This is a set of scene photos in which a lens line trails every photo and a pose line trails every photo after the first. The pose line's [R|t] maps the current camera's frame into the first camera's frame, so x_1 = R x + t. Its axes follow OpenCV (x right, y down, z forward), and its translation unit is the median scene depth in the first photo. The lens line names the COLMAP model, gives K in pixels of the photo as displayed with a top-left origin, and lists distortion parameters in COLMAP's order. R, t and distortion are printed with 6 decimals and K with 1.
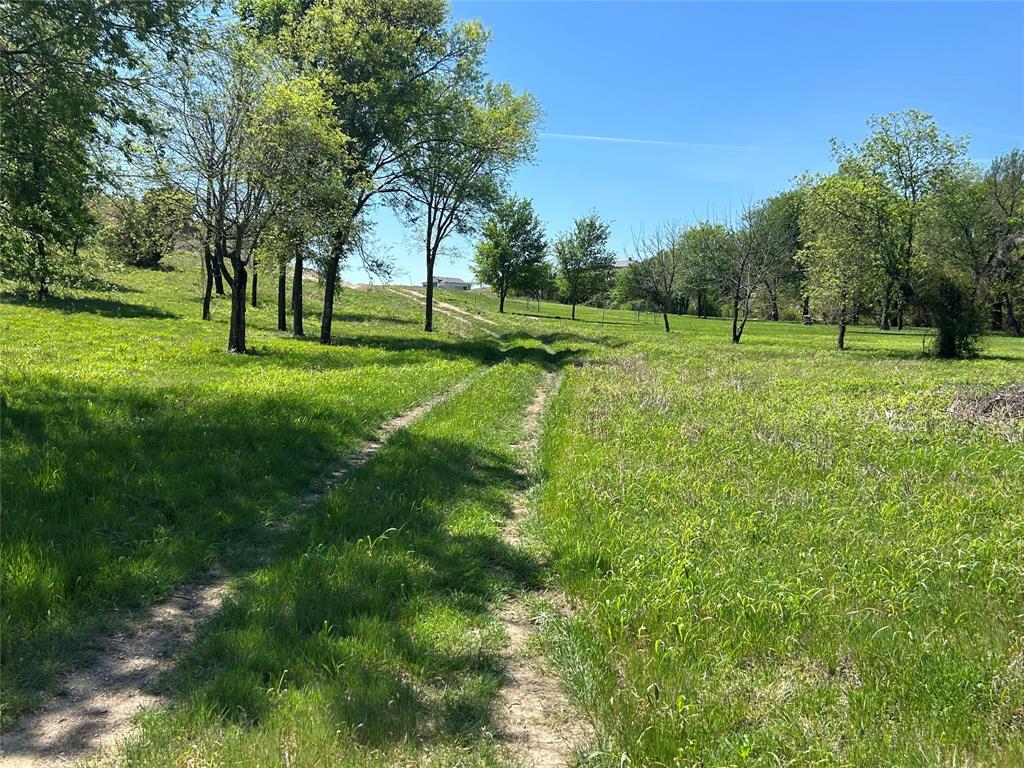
lens RADIAL K [[1001.4, 0, 512.3], [0, 1001.4, 386.3], [0, 0, 1]] dist [0.023156, 0.000000]
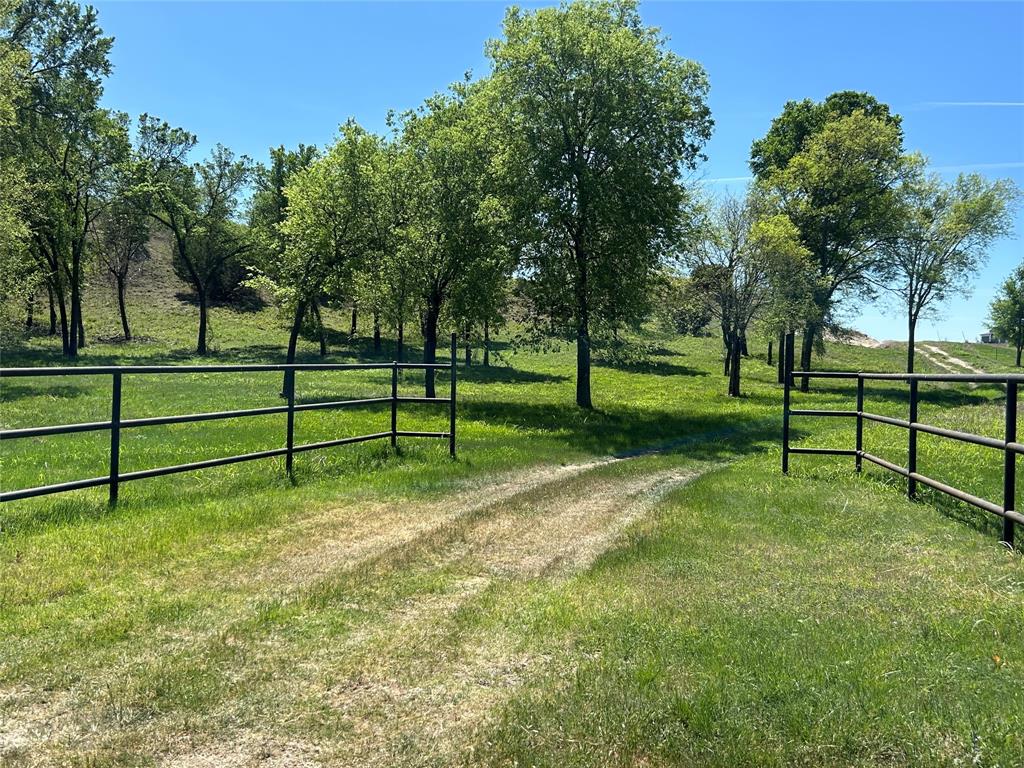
lens RADIAL K [[1001.4, 0, 512.1], [0, 1001.4, 381.8], [0, 0, 1]] dist [0.023156, 0.000000]
pose [[0.860779, -0.006952, -0.508932, 0.127746], [-0.023760, 0.998268, -0.053822, 0.020365], [0.508425, 0.058421, 0.859122, -0.290084]]
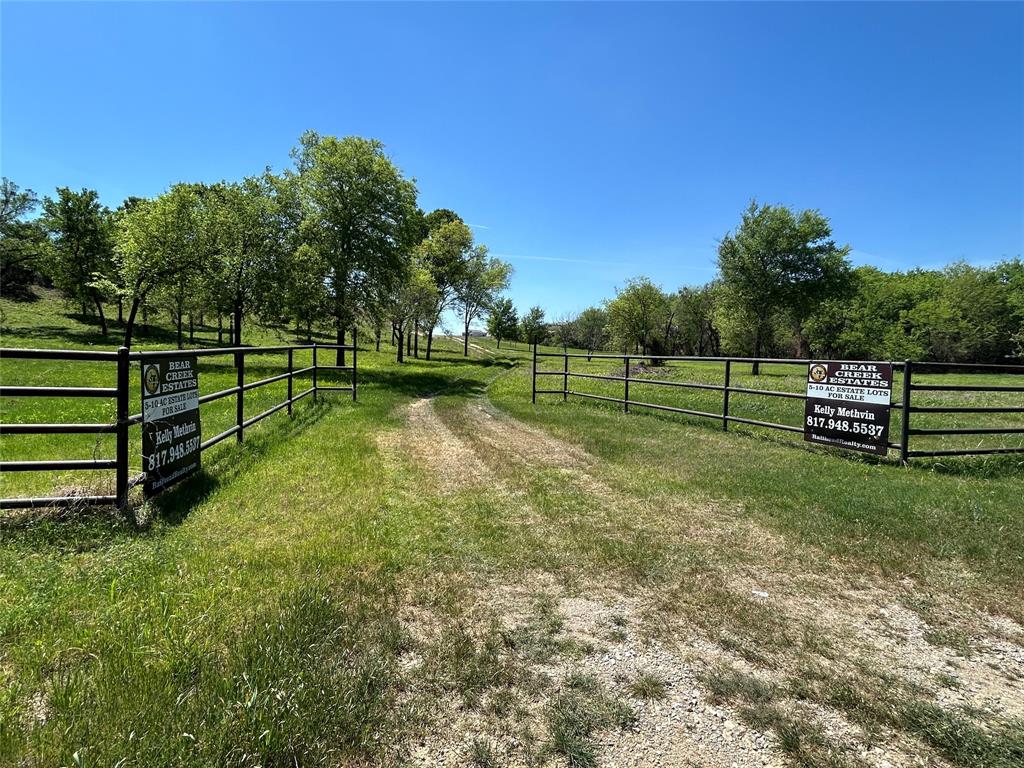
lens RADIAL K [[518.5, 0, 510.6], [0, 518.5, 383.3], [0, 0, 1]] dist [0.001332, -0.000899]
pose [[0.999995, 0.001297, 0.002882, 0.024754], [-0.001285, 0.999989, -0.004440, 0.018866], [-0.002888, 0.004437, 0.999986, -0.304862]]
